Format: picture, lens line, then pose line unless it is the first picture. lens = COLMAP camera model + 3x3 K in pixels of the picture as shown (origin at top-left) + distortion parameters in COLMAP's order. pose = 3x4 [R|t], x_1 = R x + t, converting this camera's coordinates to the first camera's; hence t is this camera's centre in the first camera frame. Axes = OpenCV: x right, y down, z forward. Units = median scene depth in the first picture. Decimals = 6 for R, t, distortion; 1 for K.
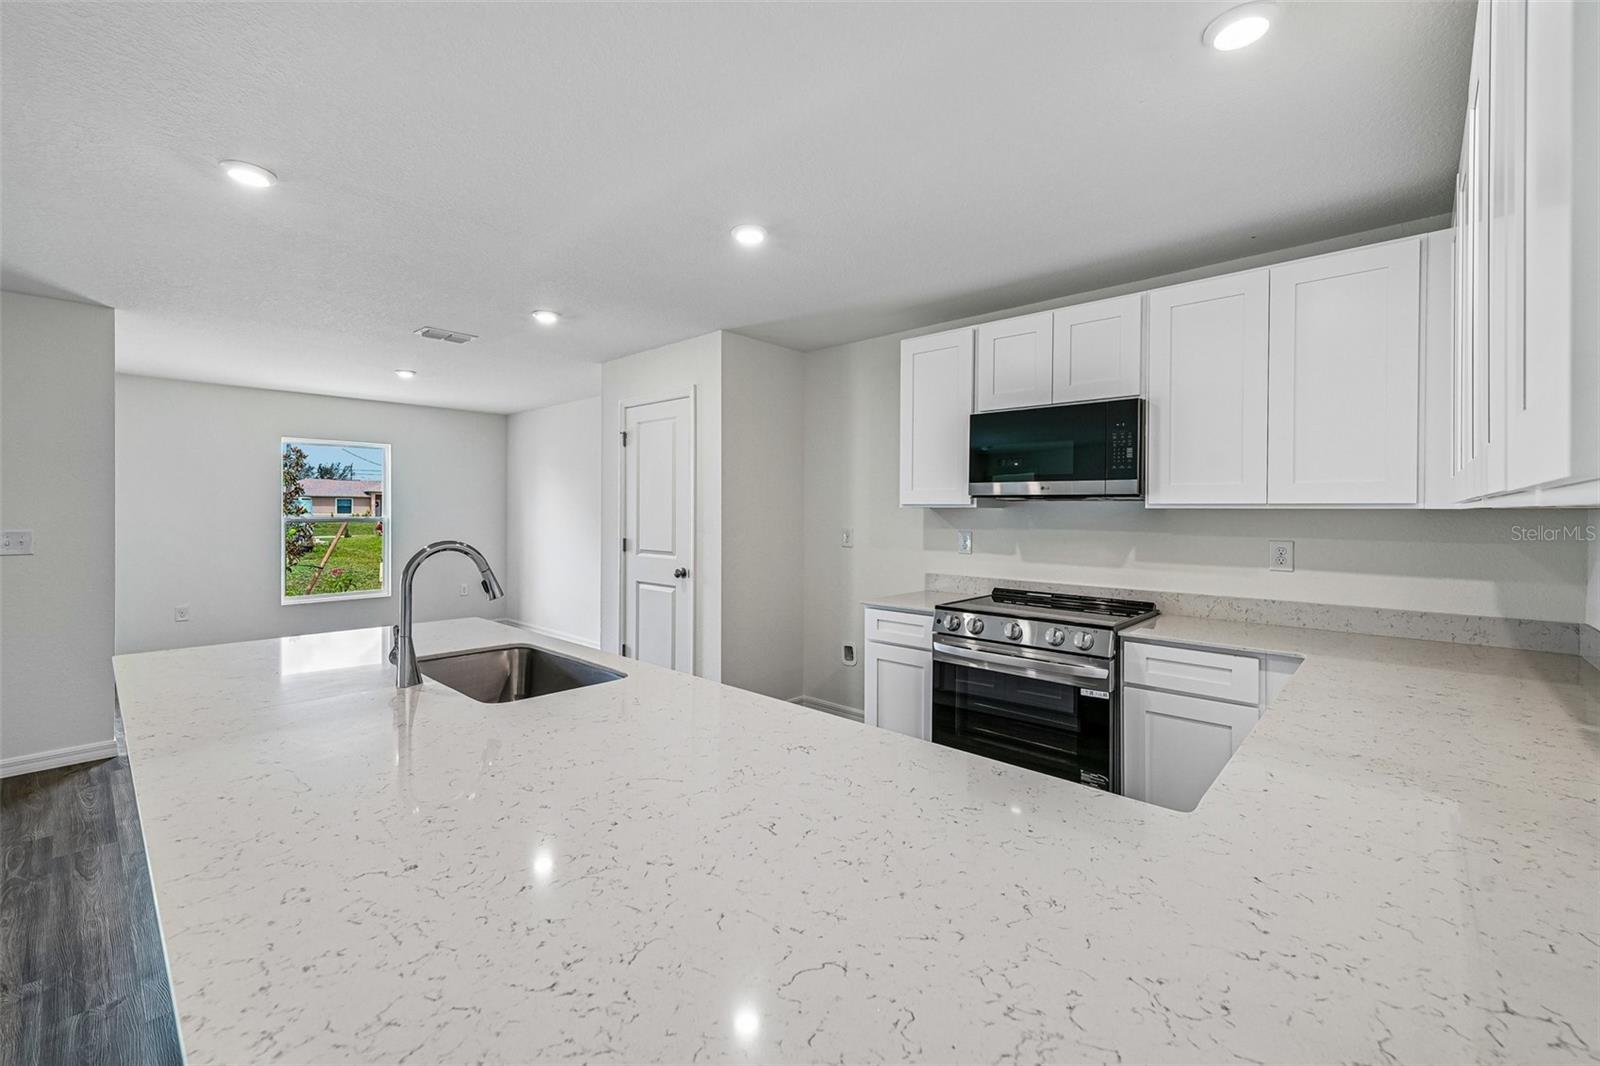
lens RADIAL K [[651.8, 0, 807.5], [0, 651.8, 513.7], [0, 0, 1]] dist [0.007547, -0.000248]
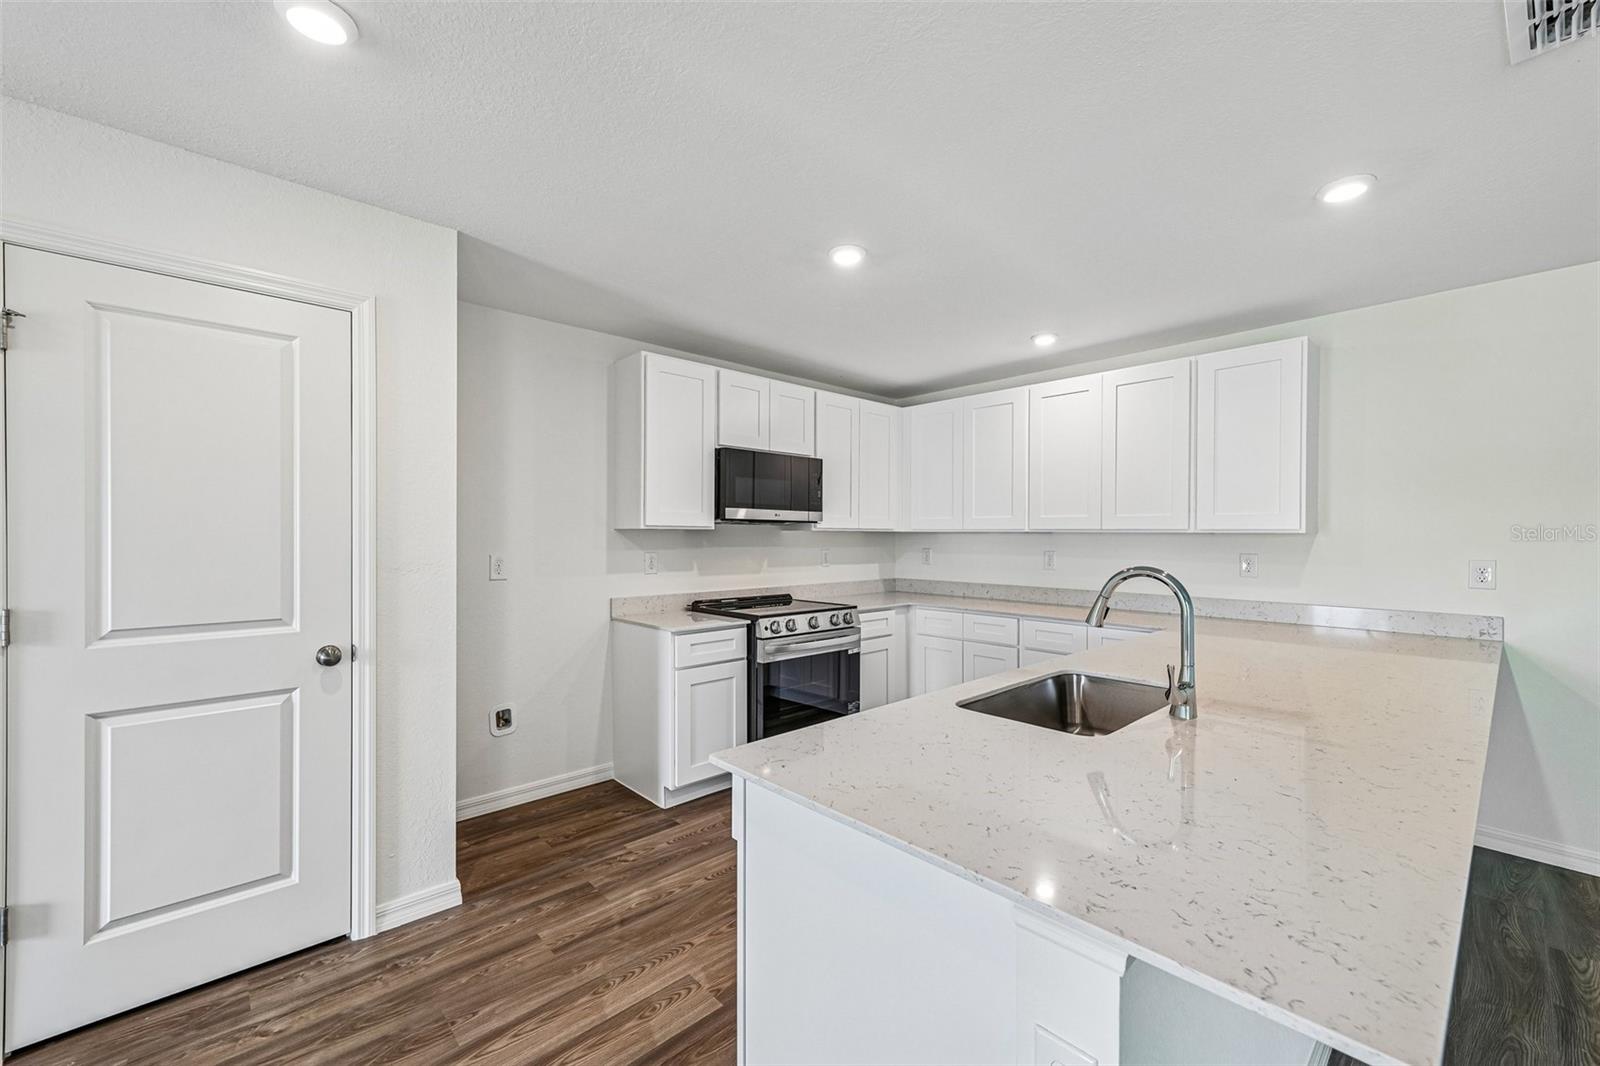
lens RADIAL K [[637.2, 0, 800.0], [0, 637.2, 533.0], [0, 0, 1]] dist [0.013385, -0.000053]
pose [[0.100849, -0.003415, 0.994896, -0.898555], [0.001072, 0.999994, 0.003324, -0.006982], [-0.994901, 0.000732, 0.100852, 0.815749]]
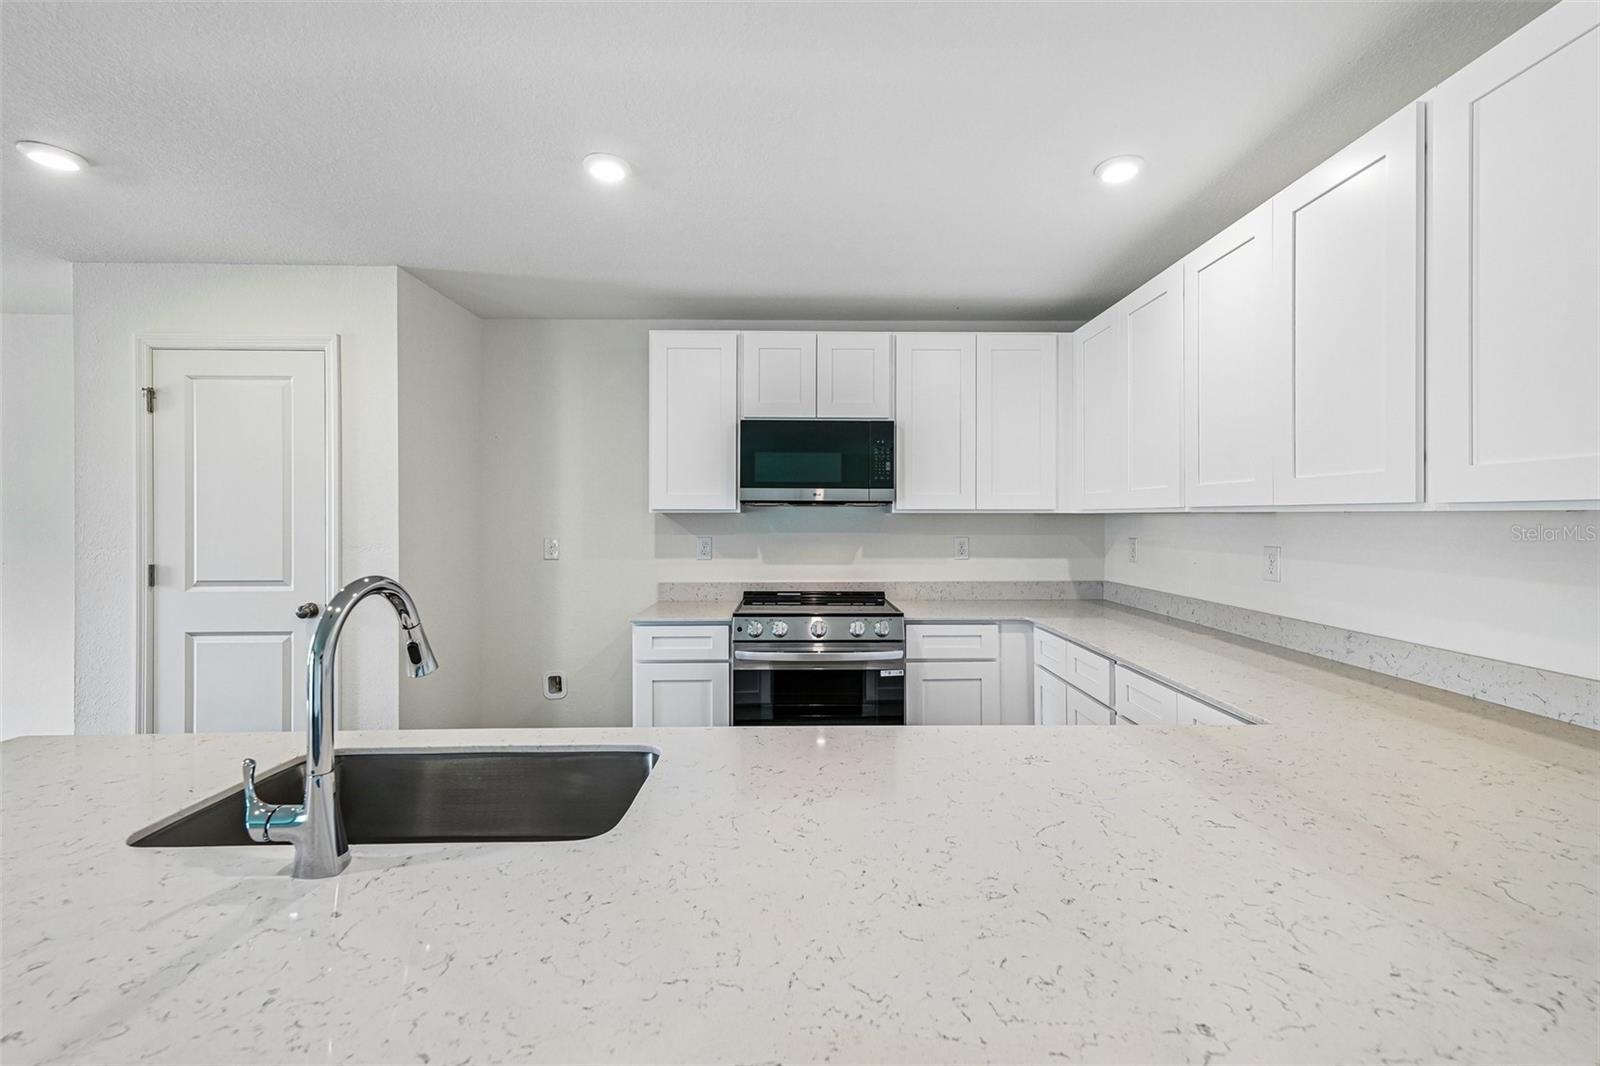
lens RADIAL K [[651.8, 0, 807.5], [0, 651.8, 513.7], [0, 0, 1]] dist [0.007547, -0.000248]
pose [[0.728014, -0.002793, 0.685556, -0.389322], [0.008126, 0.999957, -0.004556, -0.002532], [-0.685514, 0.008888, 0.728005, 0.217468]]
